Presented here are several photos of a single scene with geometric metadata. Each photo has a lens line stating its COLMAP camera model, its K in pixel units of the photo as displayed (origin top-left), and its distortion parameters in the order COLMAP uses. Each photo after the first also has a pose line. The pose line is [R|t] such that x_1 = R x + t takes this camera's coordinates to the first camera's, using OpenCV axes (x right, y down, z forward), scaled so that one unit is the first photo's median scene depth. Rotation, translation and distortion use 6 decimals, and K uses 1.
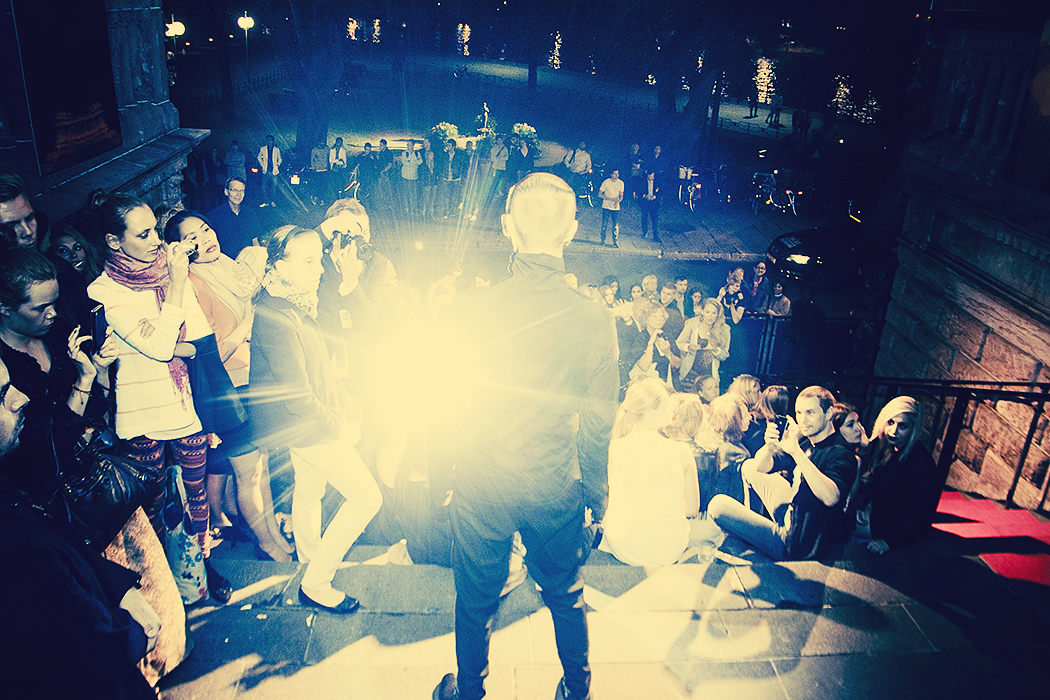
lens RADIAL K [[826.1, 0, 525.0], [0, 826.1, 350.0], [0, 0, 1]] dist [-0.158557, 0.125608]
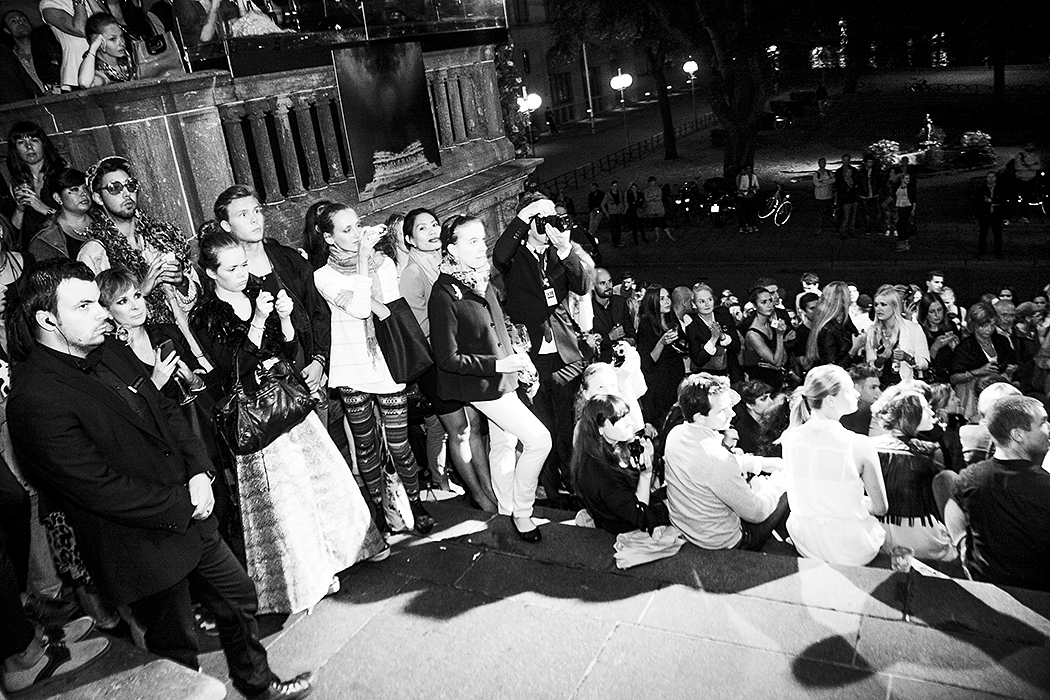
lens RADIAL K [[794.5, 0, 525.0], [0, 794.5, 350.0], [0, 0, 1]] dist [-0.091077, 0.088046]
pose [[0.847144, 0.013125, -0.531201, 0.311082], [-0.031304, 0.999191, -0.025235, 0.049424], [0.530440, 0.038006, 0.846870, 0.044014]]
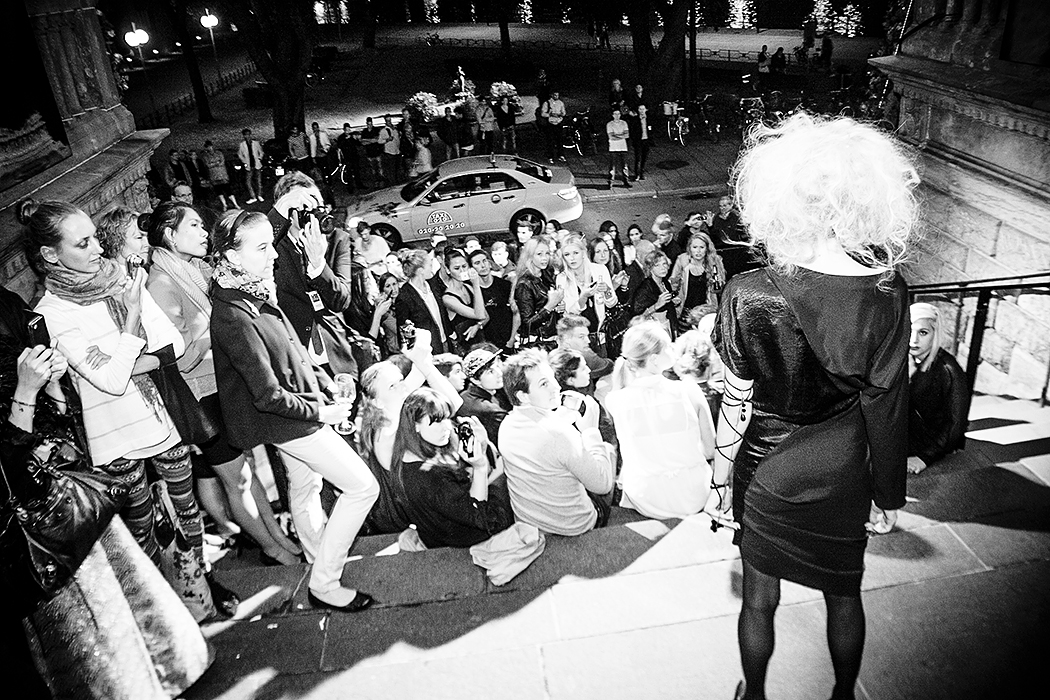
lens RADIAL K [[826.1, 0, 525.0], [0, 826.1, 350.0], [0, 0, 1]] dist [-0.158557, 0.125608]
pose [[0.990516, -0.135918, -0.020098, 0.023808], [0.136725, 0.989516, 0.046520, 0.004061], [0.013565, -0.048827, 0.998715, 0.053276]]
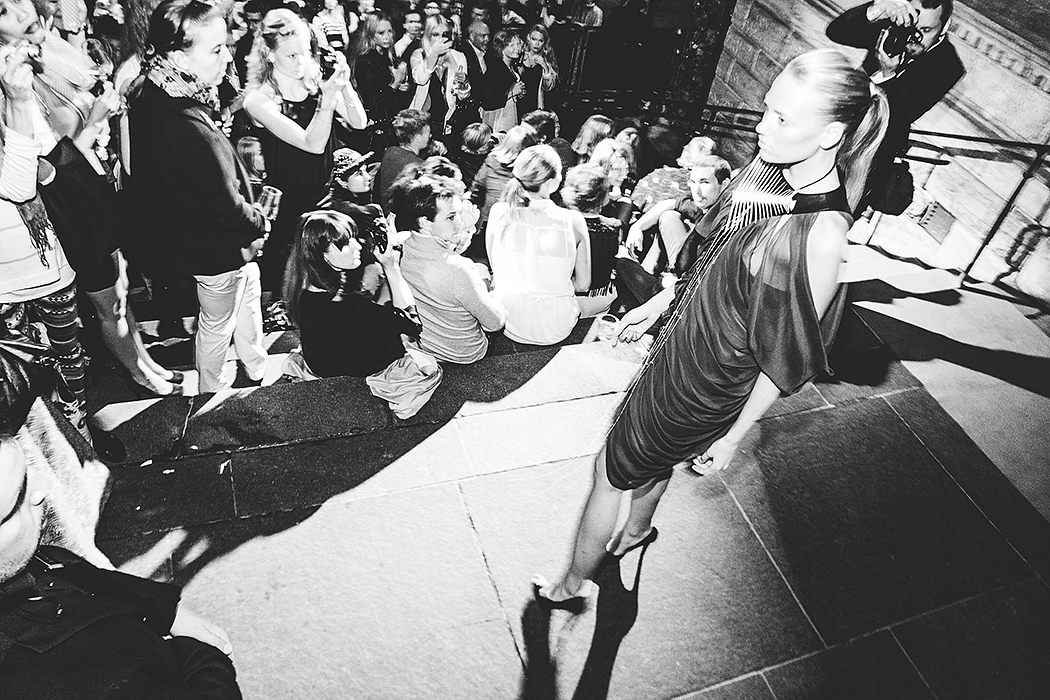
lens RADIAL K [[826.1, 0, 525.0], [0, 826.1, 350.0], [0, 0, 1]] dist [-0.158557, 0.125608]
pose [[0.957439, -0.119313, 0.262821, -0.128039], [0.016324, 0.931489, 0.363403, -0.080283], [-0.288174, -0.343646, 0.893791, 0.109048]]
